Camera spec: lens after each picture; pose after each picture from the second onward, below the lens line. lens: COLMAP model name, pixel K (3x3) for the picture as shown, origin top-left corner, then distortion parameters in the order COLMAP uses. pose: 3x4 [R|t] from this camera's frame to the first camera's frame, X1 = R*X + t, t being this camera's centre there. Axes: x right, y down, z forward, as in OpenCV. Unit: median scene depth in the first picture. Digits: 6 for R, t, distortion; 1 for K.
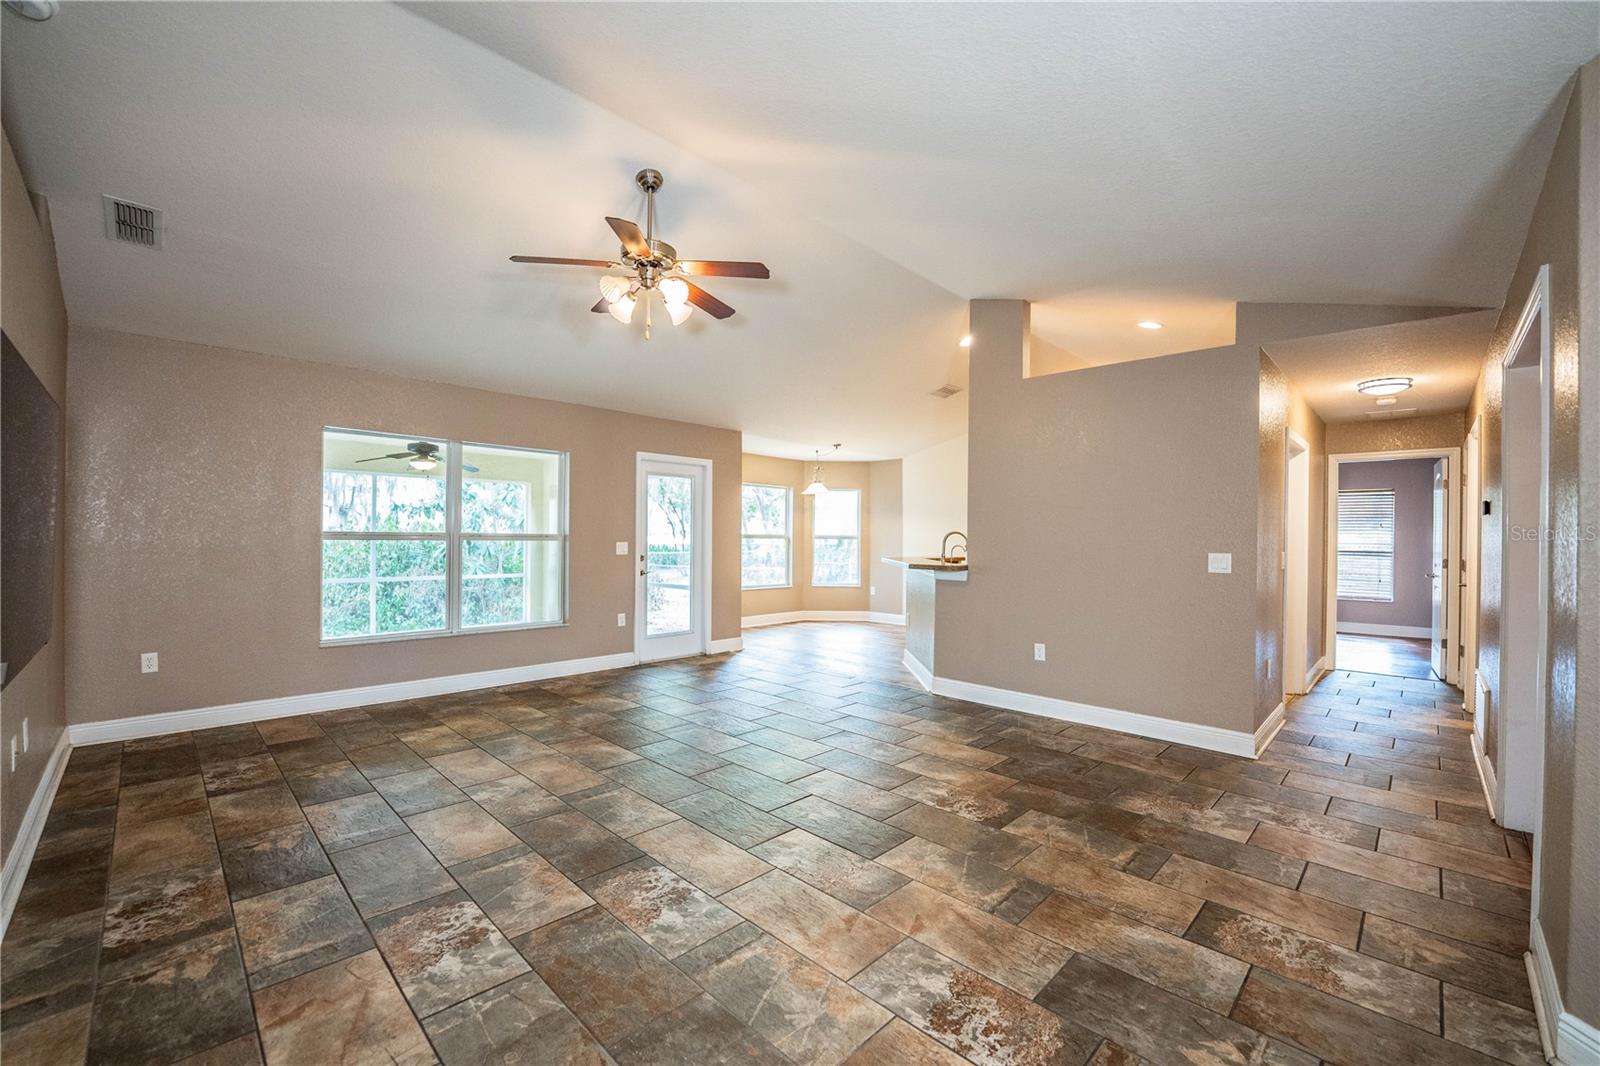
lens RADIAL K [[646.0, 0, 797.9], [0, 646.0, 537.4], [0, 0, 1]] dist [-0.028161, -0.000200]
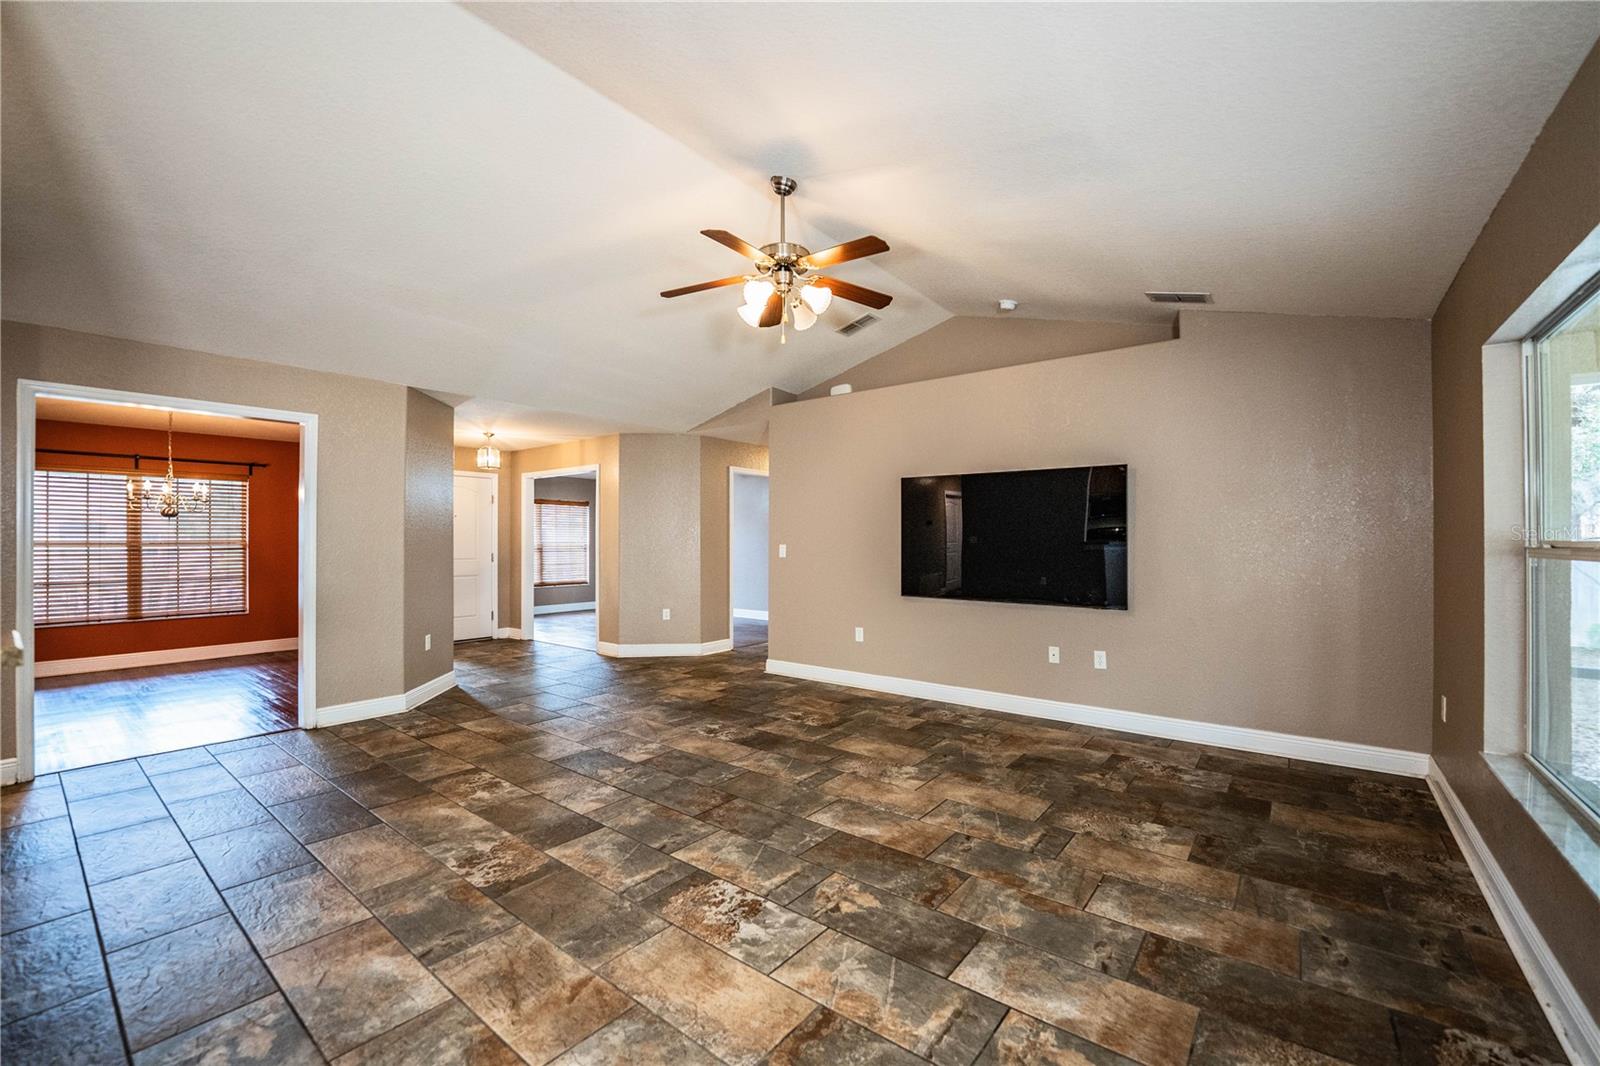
lens RADIAL K [[653.9, 0, 800.0], [0, 653.9, 537.1], [0, 0, 1]] dist [-0.025858, 0.002190]
pose [[-0.993813, -0.012342, -0.110375, -0.175954], [-0.011544, 0.999902, -0.007863, -0.001983], [0.110461, -0.006540, -0.993859, 2.314323]]
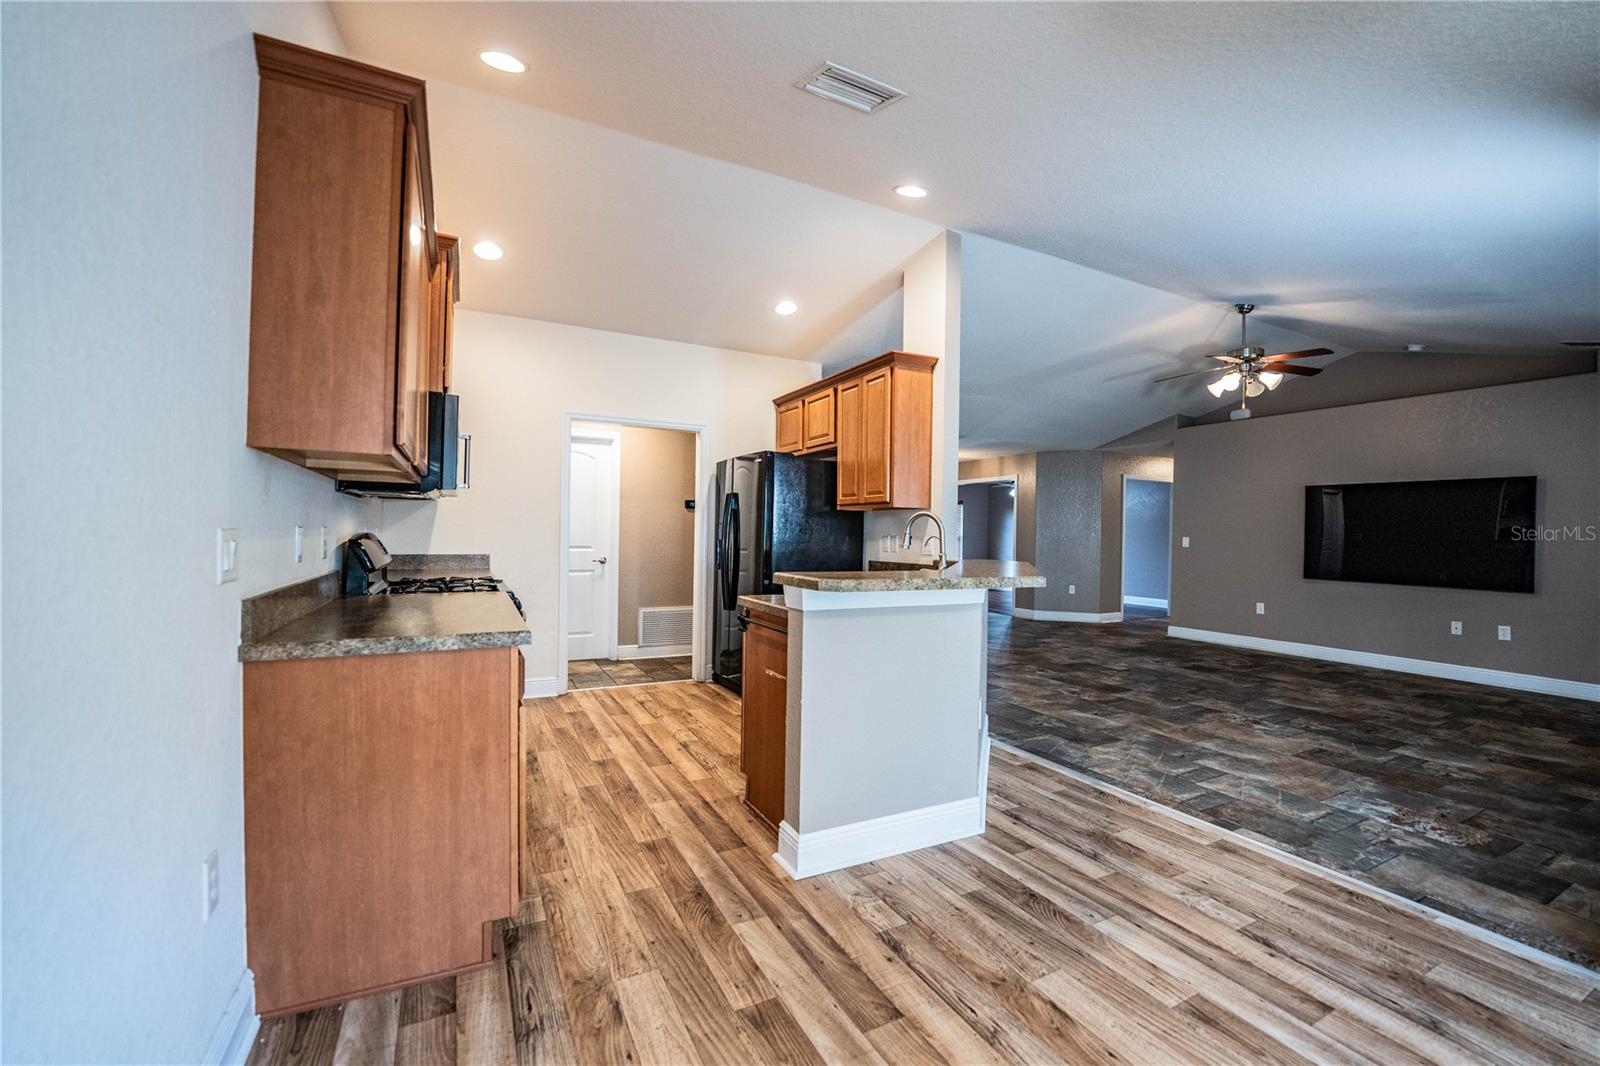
lens RADIAL K [[653.9, 0, 800.0], [0, 653.9, 537.1], [0, 0, 1]] dist [-0.025858, 0.002190]
pose [[-0.950301, -0.028416, 0.310035, 0.345381], [-0.027075, 0.999596, 0.008628, 0.025611], [-0.310155, -0.000195, -0.950686, 3.286088]]
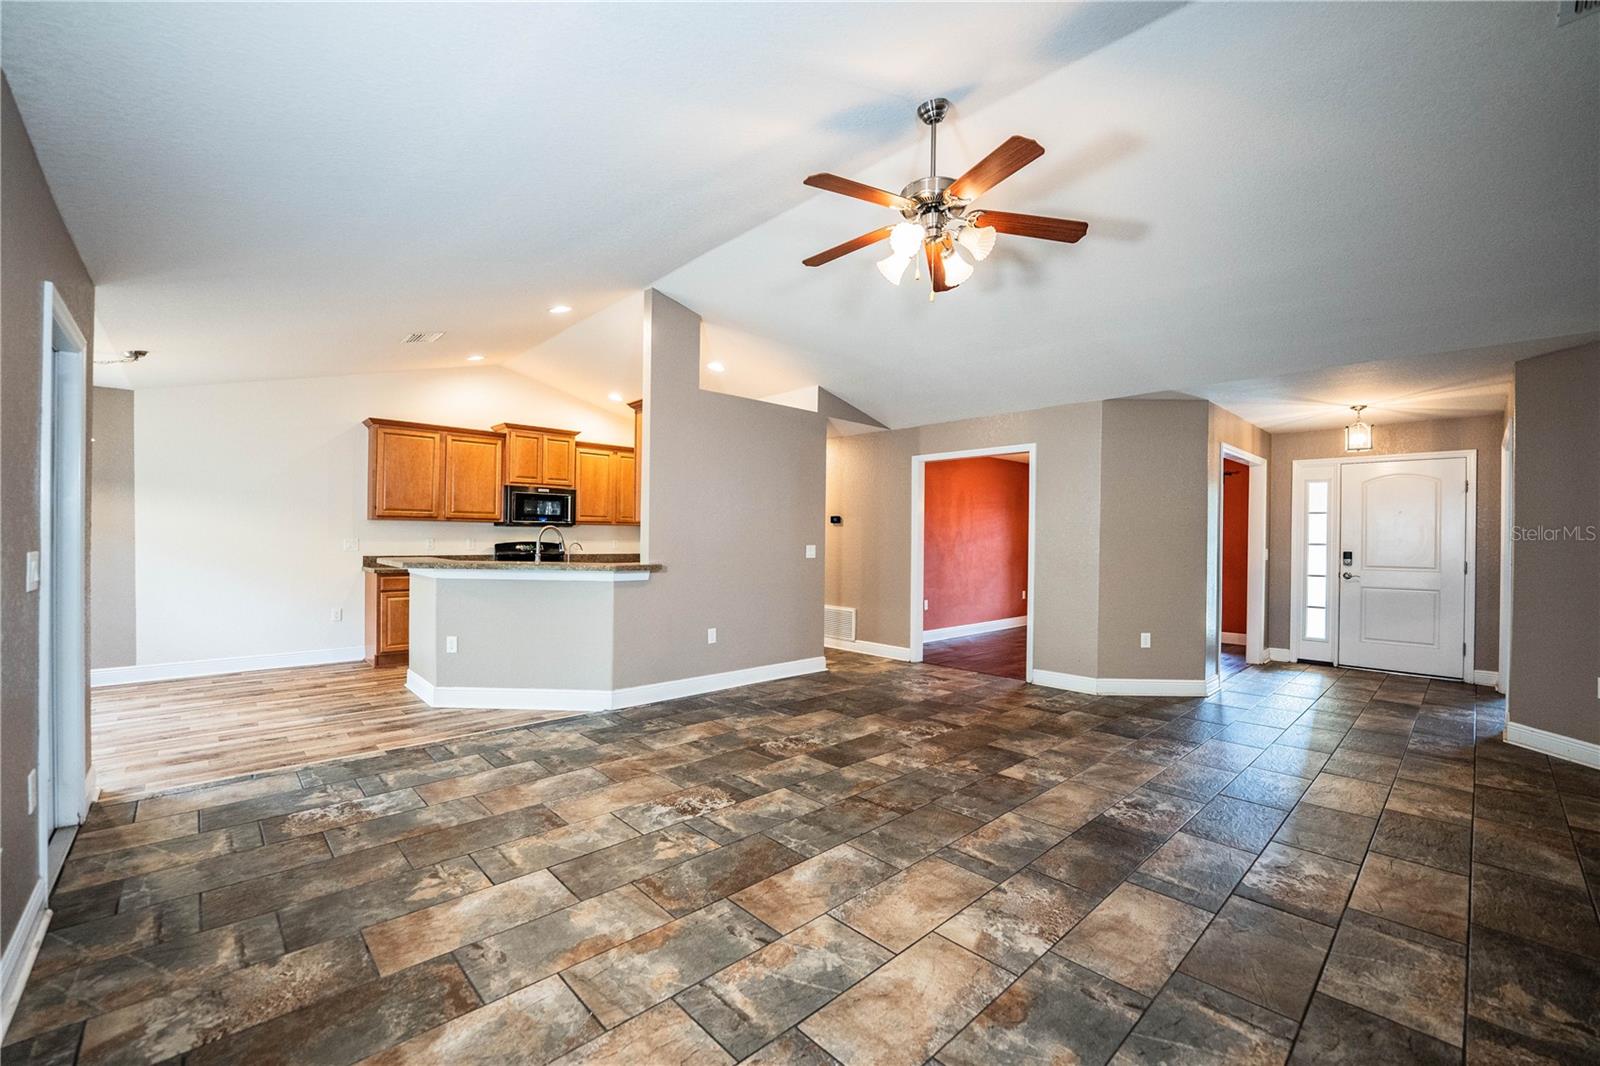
lens RADIAL K [[653.9, 0, 800.0], [0, 653.9, 537.1], [0, 0, 1]] dist [-0.025858, 0.002190]
pose [[0.041511, -0.011115, 0.999076, -1.245124], [-0.011362, 0.999868, 0.011596, -0.015452], [-0.999073, -0.011833, 0.041379, 1.307949]]
